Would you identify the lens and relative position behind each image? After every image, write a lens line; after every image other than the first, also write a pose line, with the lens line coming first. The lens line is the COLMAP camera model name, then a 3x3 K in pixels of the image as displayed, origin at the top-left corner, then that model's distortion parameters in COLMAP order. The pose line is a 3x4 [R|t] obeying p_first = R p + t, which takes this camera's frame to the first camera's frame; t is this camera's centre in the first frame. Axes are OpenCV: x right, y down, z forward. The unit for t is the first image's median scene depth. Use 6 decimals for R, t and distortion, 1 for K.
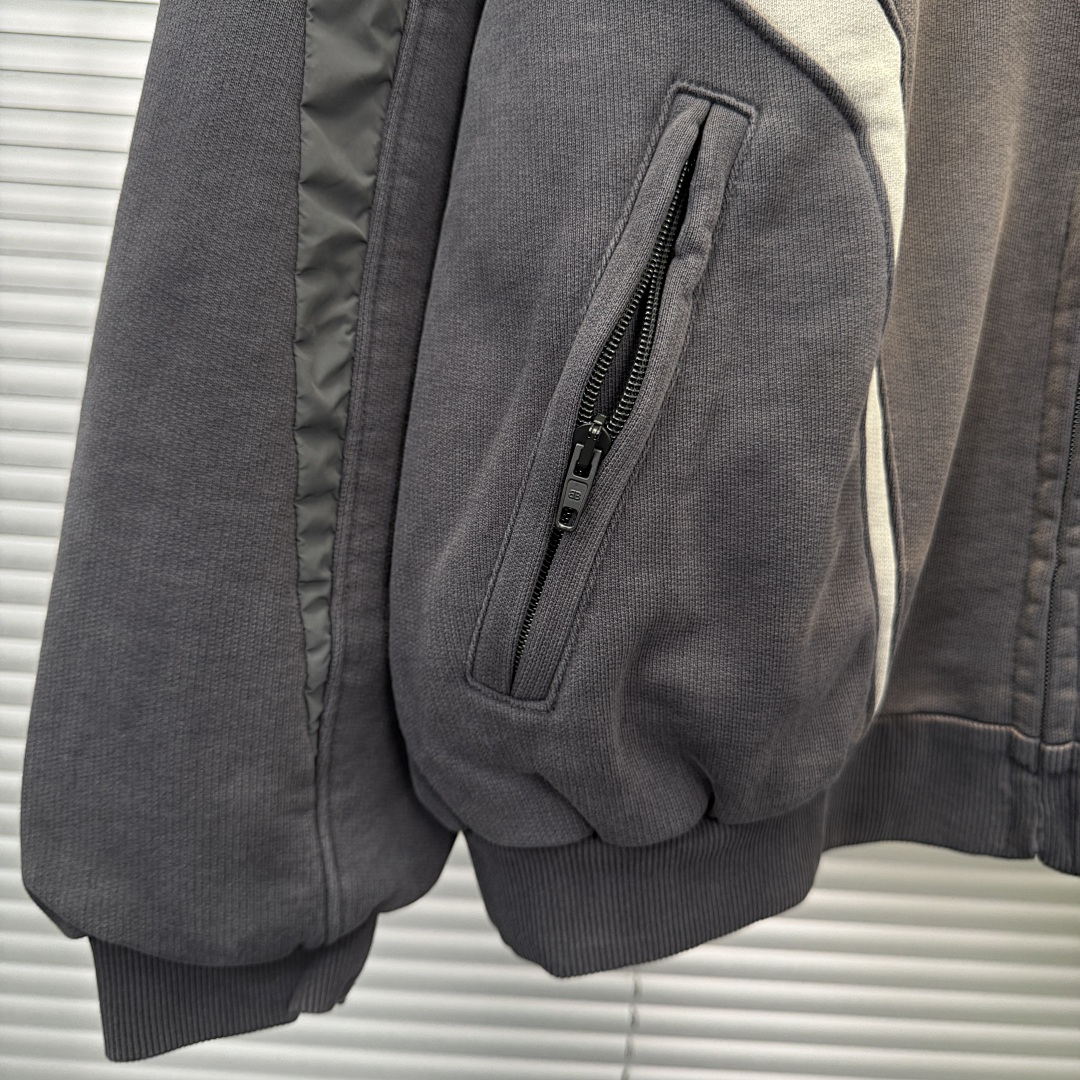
lens RADIAL K [[1013.8, 0, 542.2], [0, 1013.8, 562.3], [0, 0, 1]] dist [0.026272, 0.000000]
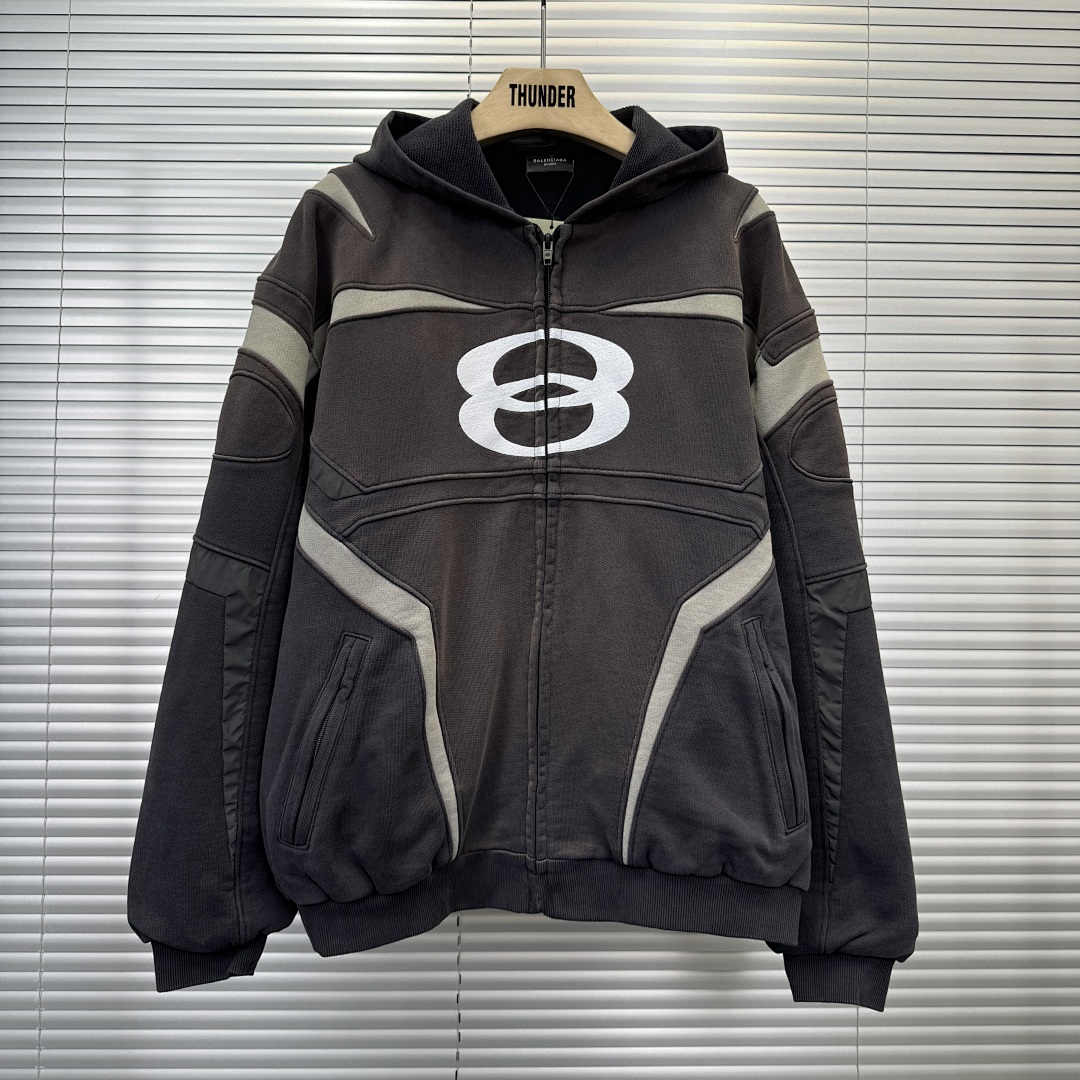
lens RADIAL K [[1013.8, 0, 535.6], [0, 1013.8, 540.2], [0, 0, 1]] dist [0.026272, 0.000000]
pose [[0.992627, -0.054027, -0.108506, 0.991720], [0.034813, 0.984528, -0.171736, -0.191639], [0.116106, 0.166692, 0.979149, -1.842604]]
